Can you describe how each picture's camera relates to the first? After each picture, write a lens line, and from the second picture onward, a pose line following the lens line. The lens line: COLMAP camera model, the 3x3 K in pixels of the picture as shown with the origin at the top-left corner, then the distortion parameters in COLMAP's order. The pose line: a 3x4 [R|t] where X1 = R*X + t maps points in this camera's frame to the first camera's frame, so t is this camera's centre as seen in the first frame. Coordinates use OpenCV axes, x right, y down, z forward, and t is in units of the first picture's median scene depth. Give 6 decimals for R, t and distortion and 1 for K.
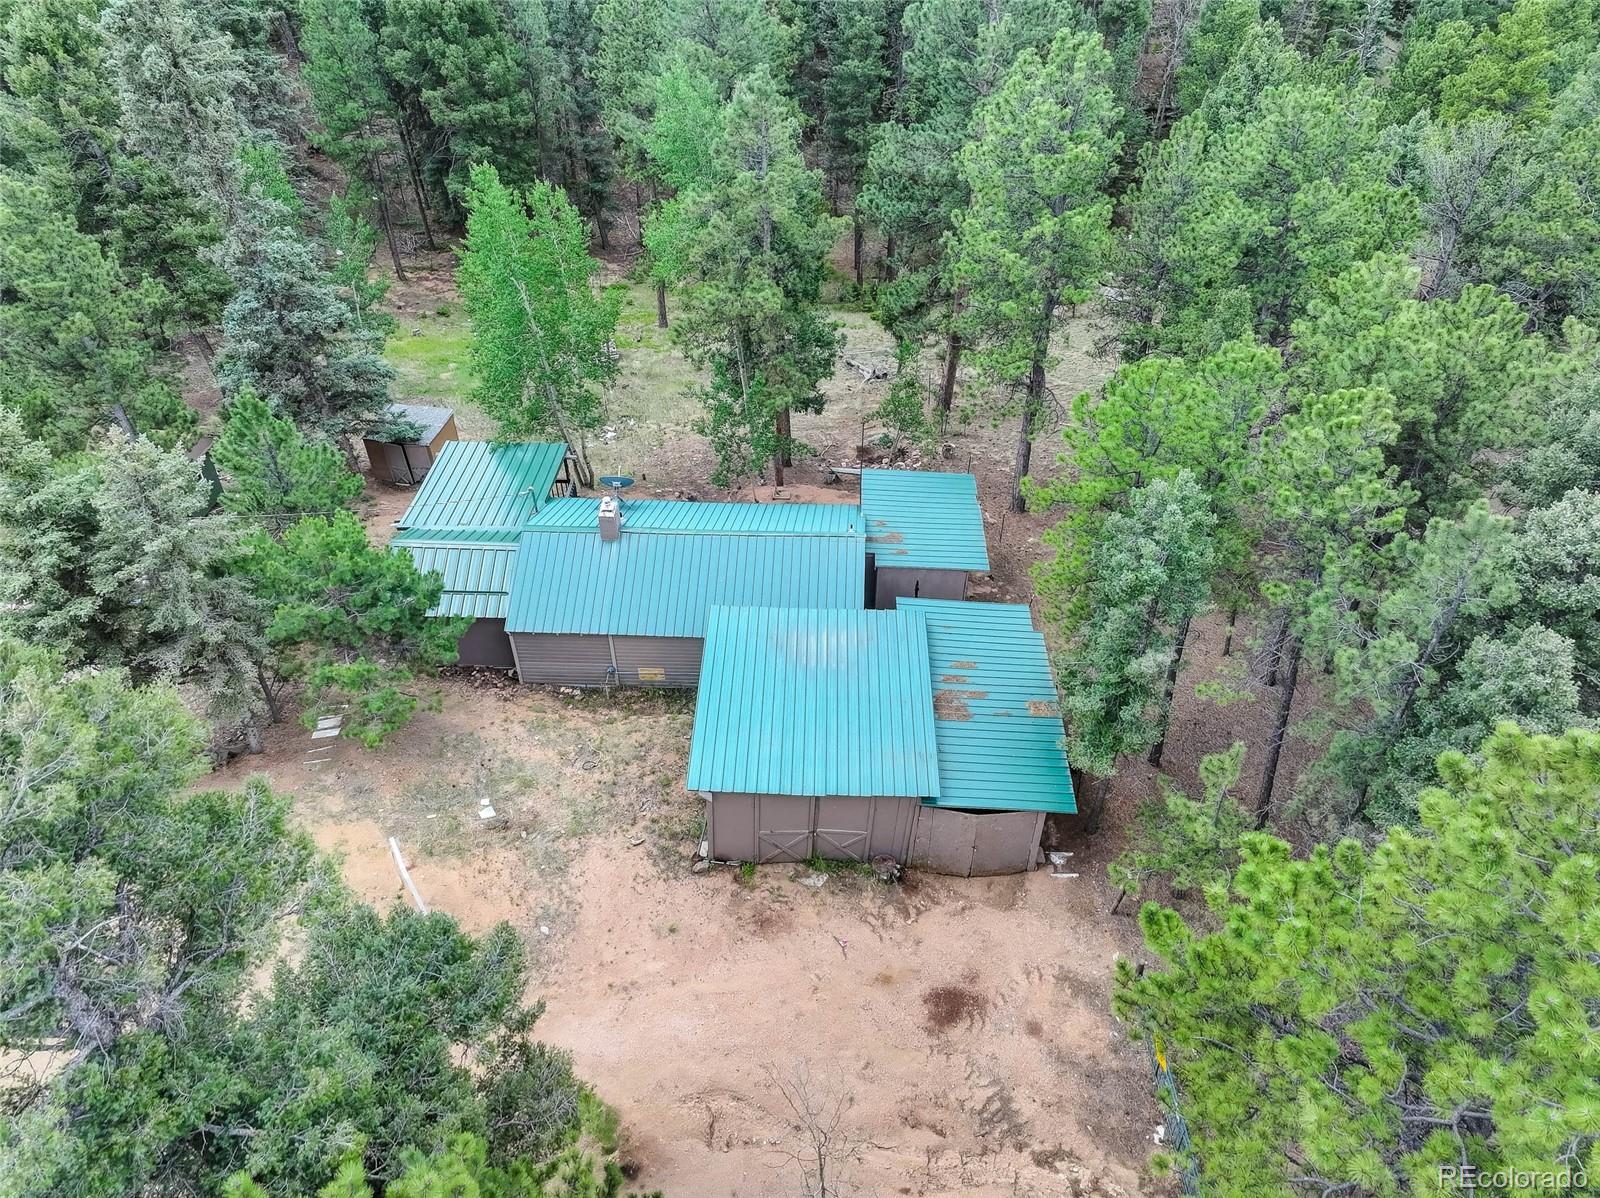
lens RADIAL K [[1118.9, 0, 798.1], [0, 1118.9, 592.0], [0, 0, 1]] dist [0.011431, 0.021841]
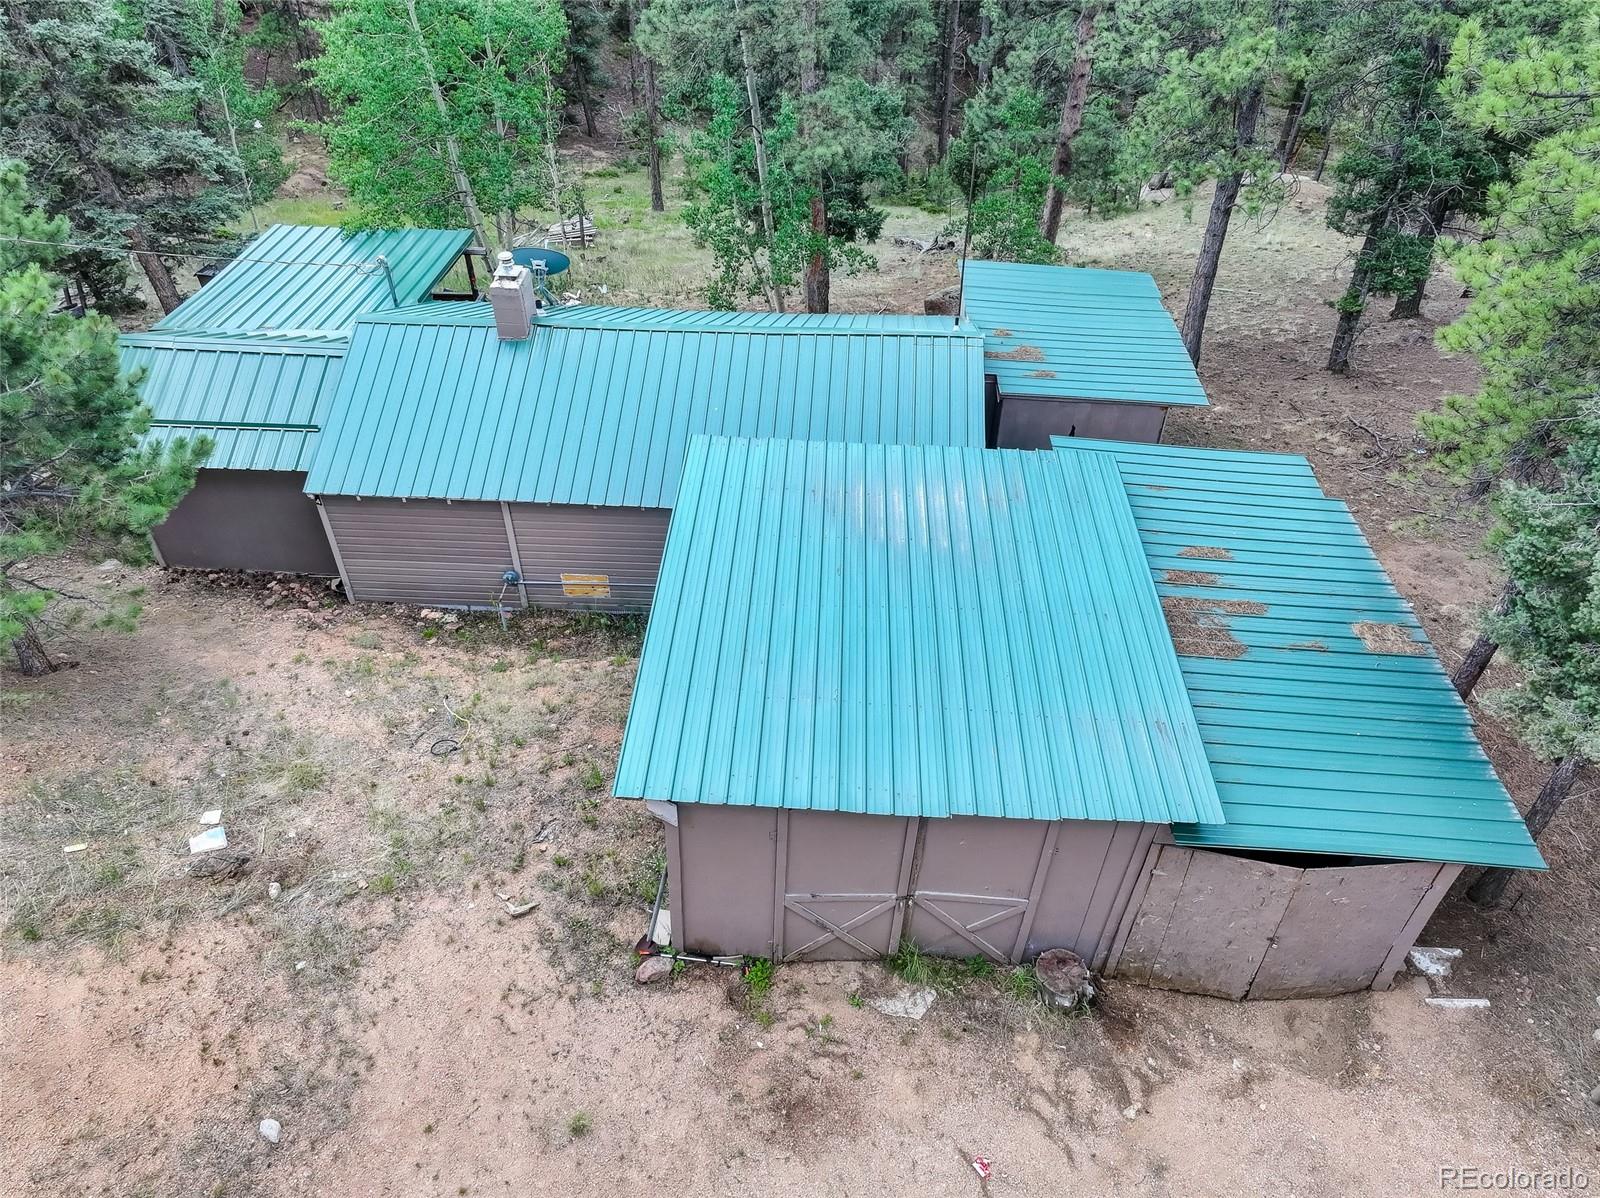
lens RADIAL K [[1118.9, 0, 802.0], [0, 1118.9, 592.7], [0, 0, 1]] dist [0.011431, 0.021841]
pose [[0.999864, 0.015544, -0.005480, -0.026516], [-0.015614, 0.999795, -0.012928, 0.095785], [0.005278, 0.013012, 0.999901, 0.531374]]
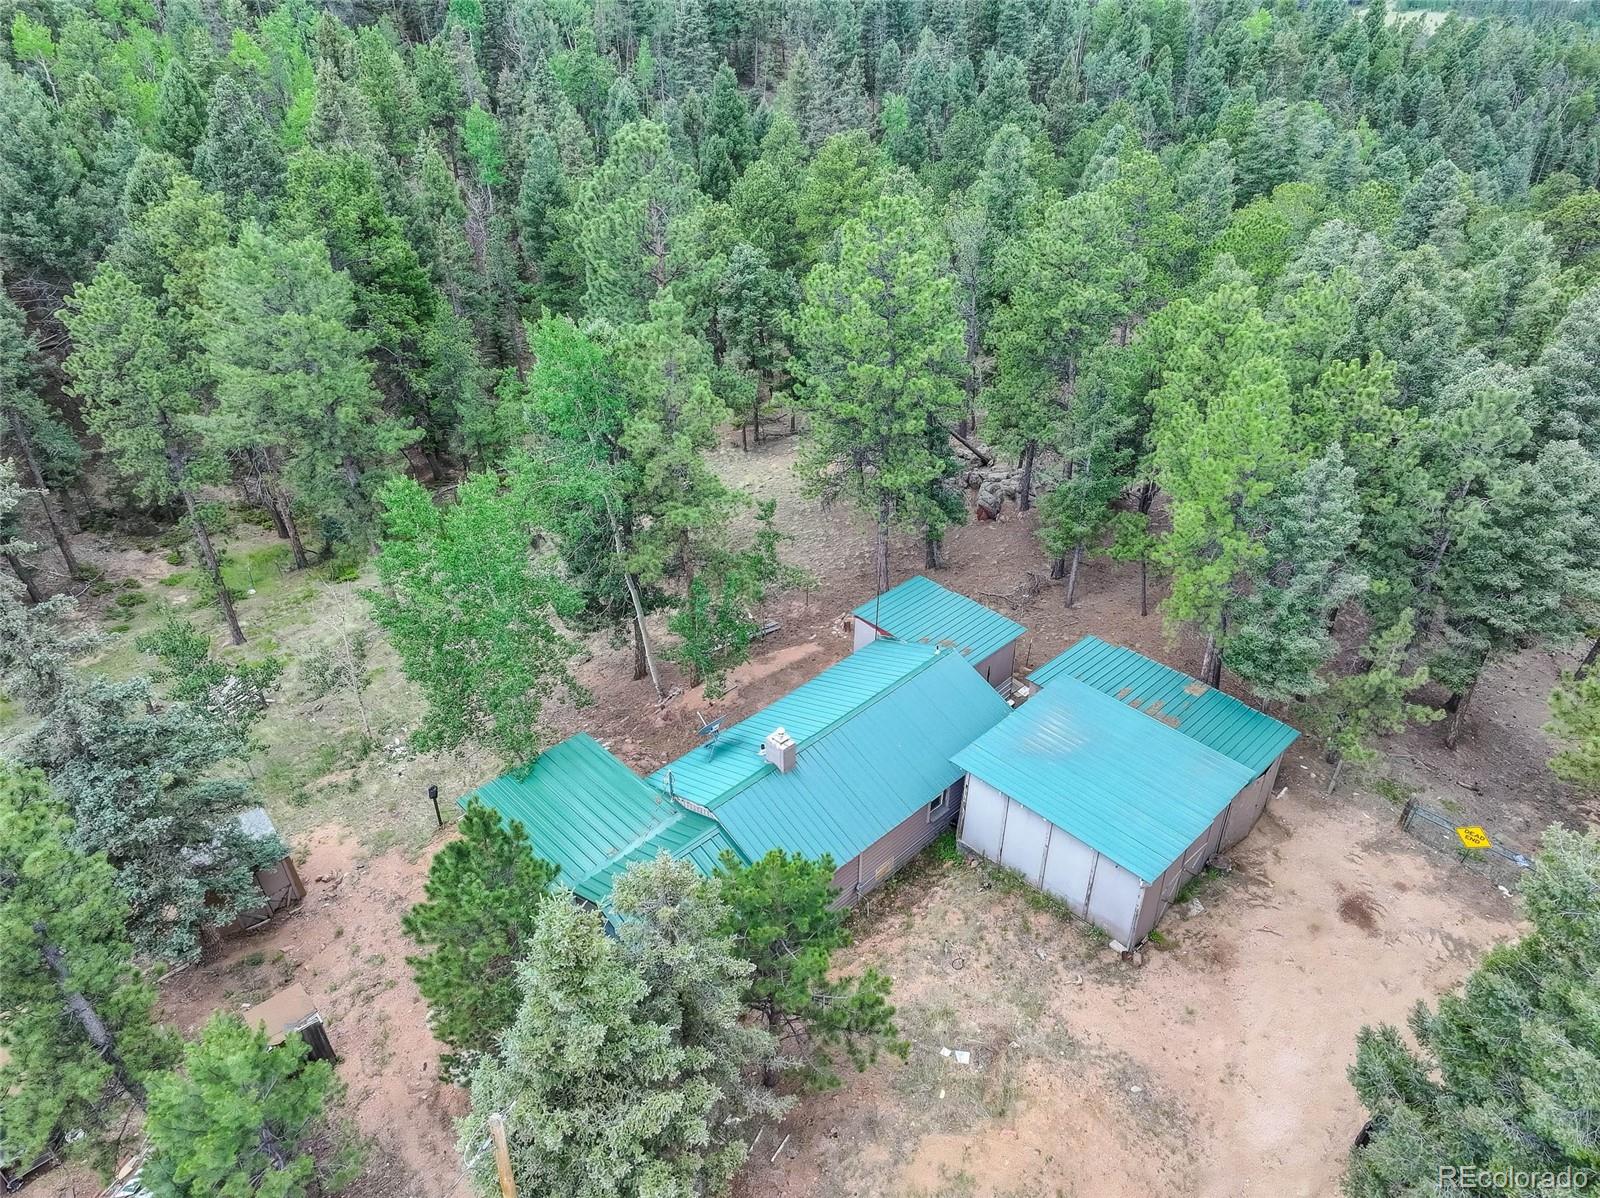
lens RADIAL K [[1118.9, 0, 806.6], [0, 1118.9, 601.3], [0, 0, 1]] dist [0.011431, 0.021841]
pose [[0.687047, -0.404920, 0.603329, -0.784680], [0.474636, 0.878800, 0.049304, -0.245872], [-0.550170, 0.252488, 0.795967, 0.235933]]
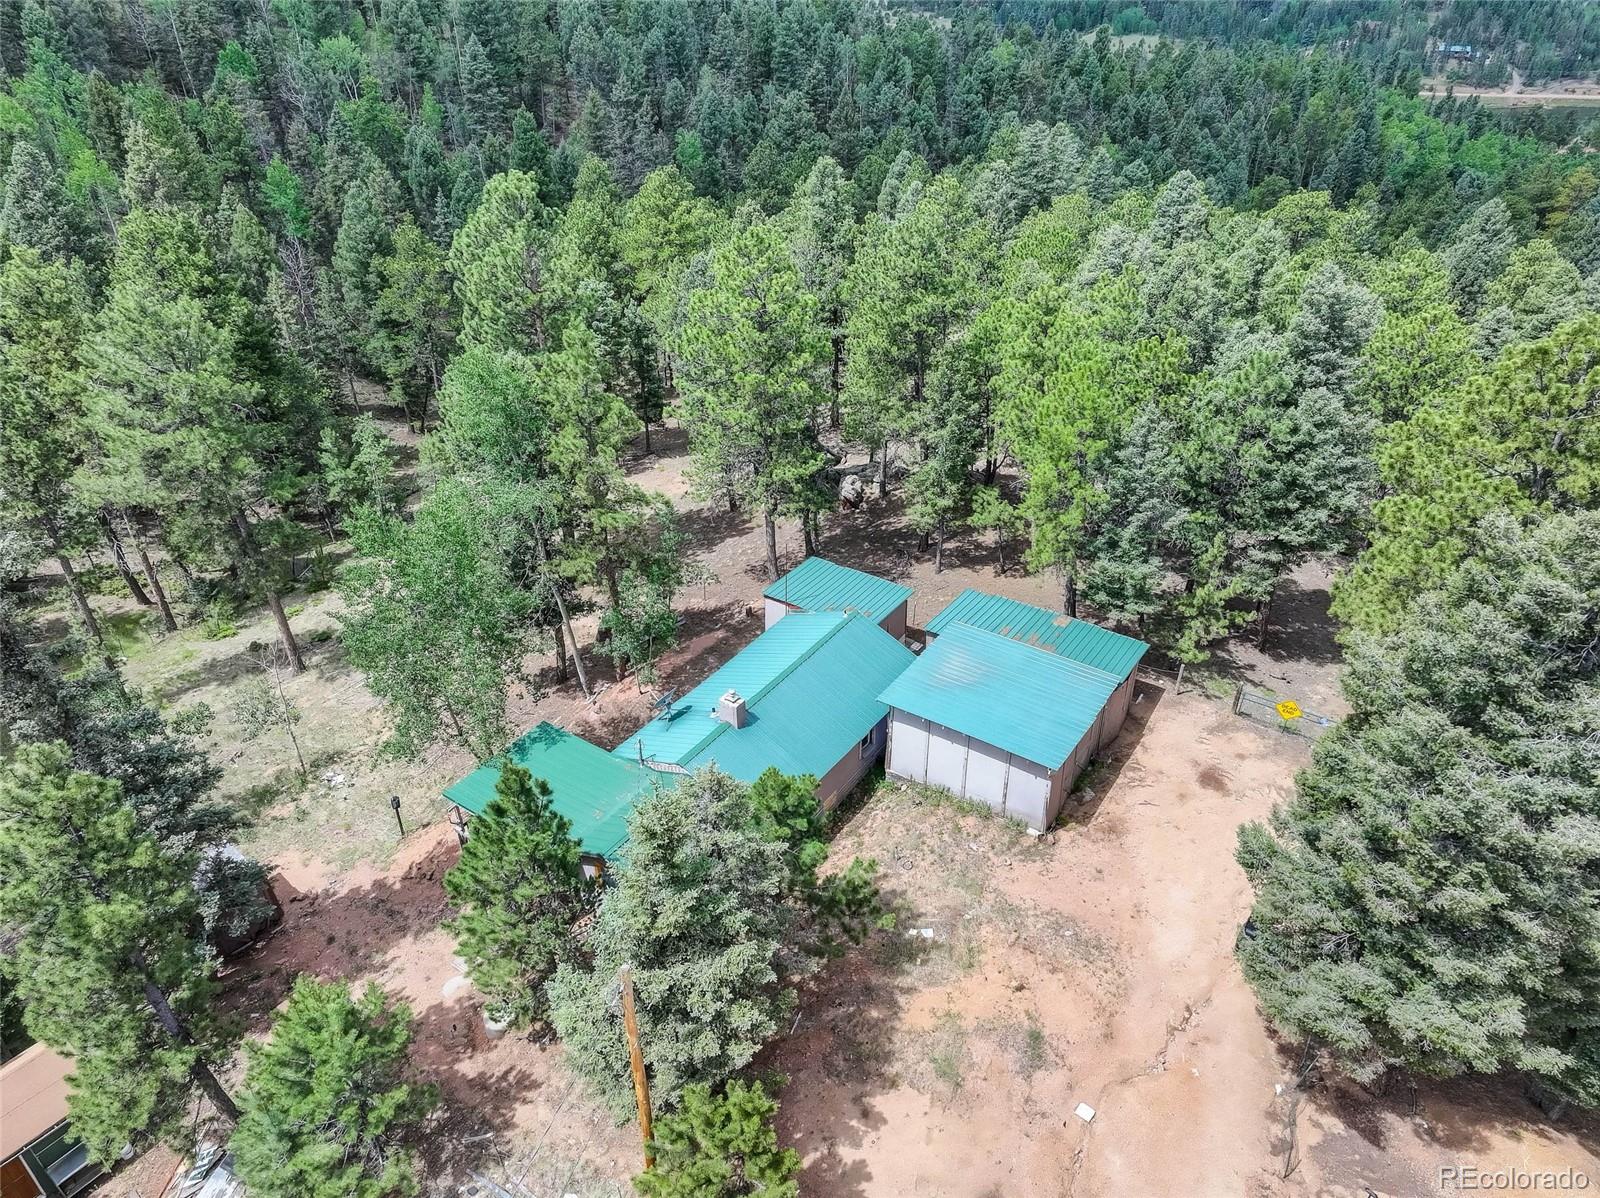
lens RADIAL K [[1118.9, 0, 806.6], [0, 1118.9, 602.7], [0, 0, 1]] dist [0.011431, 0.021841]
pose [[0.531826, -0.459885, 0.711103, -0.996038], [0.558535, 0.821657, 0.113661, -0.270651], [-0.636553, 0.336728, 0.693840, 0.193286]]
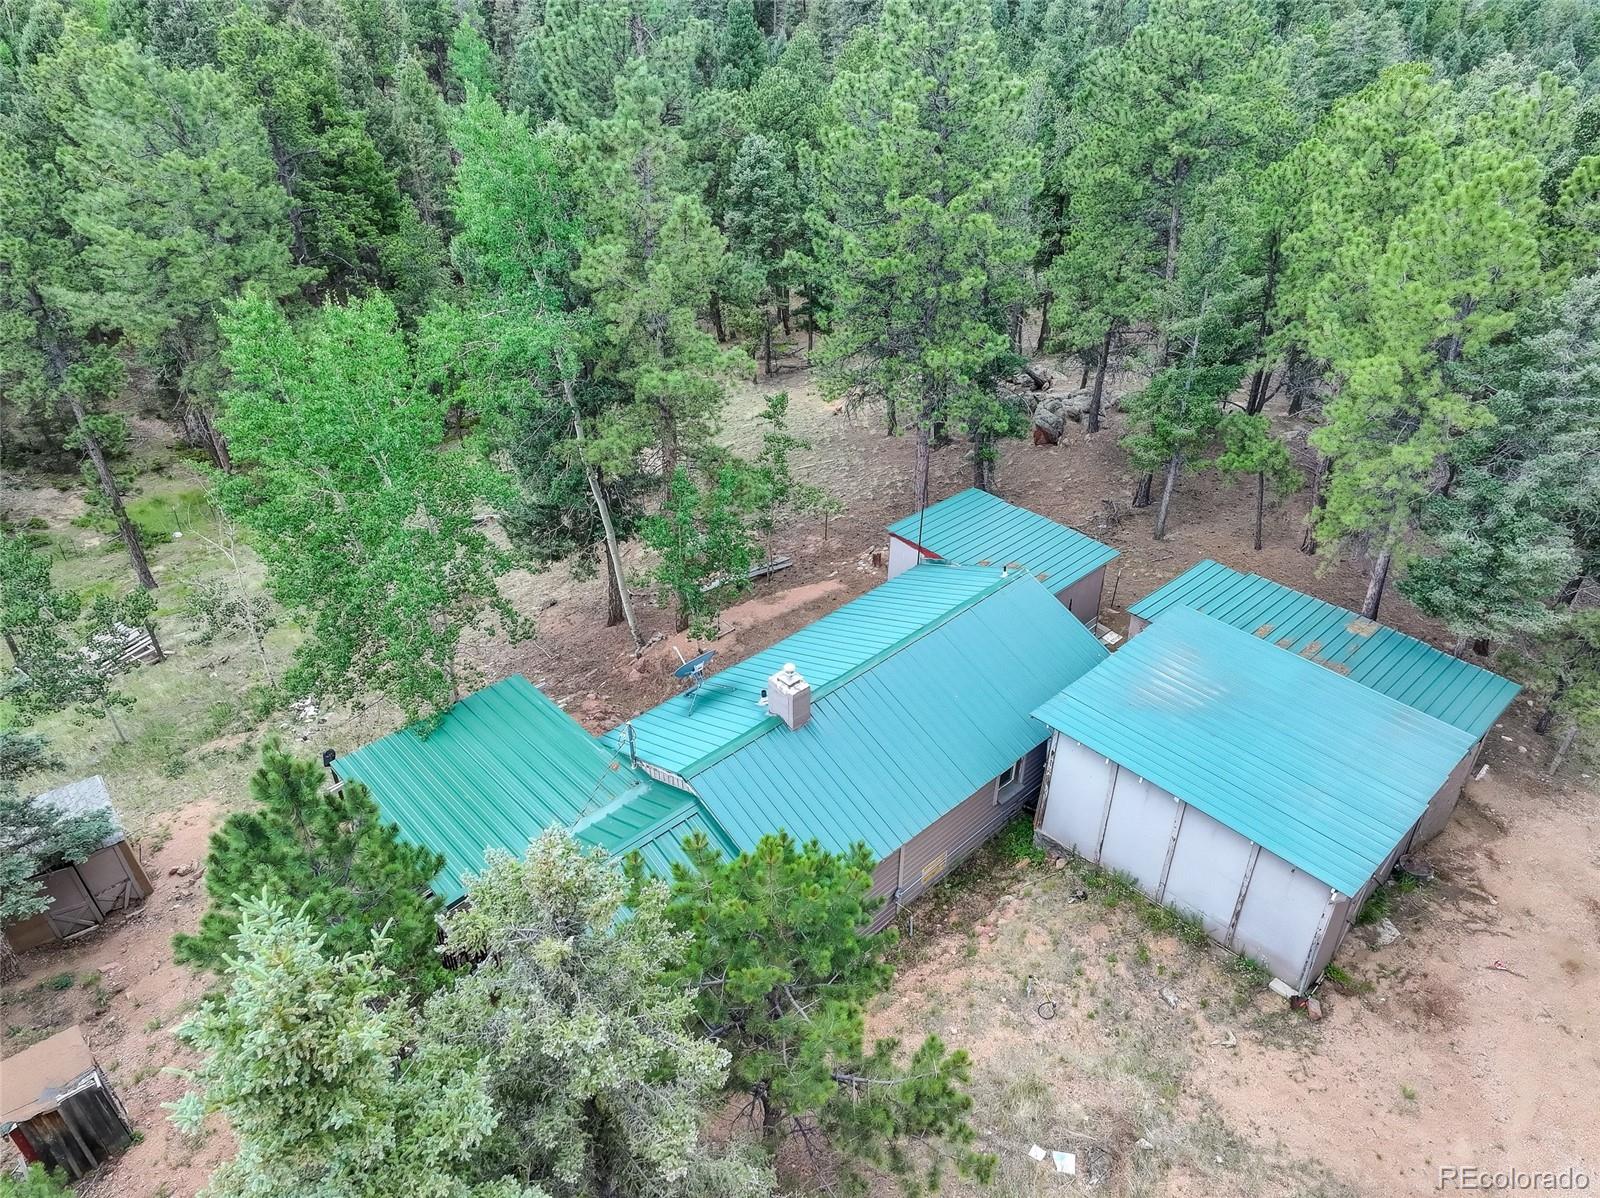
lens RADIAL K [[1118.9, 0, 806.6], [0, 1118.9, 599.7], [0, 0, 1]] dist [0.011431, 0.021841]
pose [[0.699385, -0.397056, 0.594312, -0.619635], [0.465078, 0.884204, 0.043429, -0.161723], [-0.542737, 0.246028, 0.803061, 0.522574]]
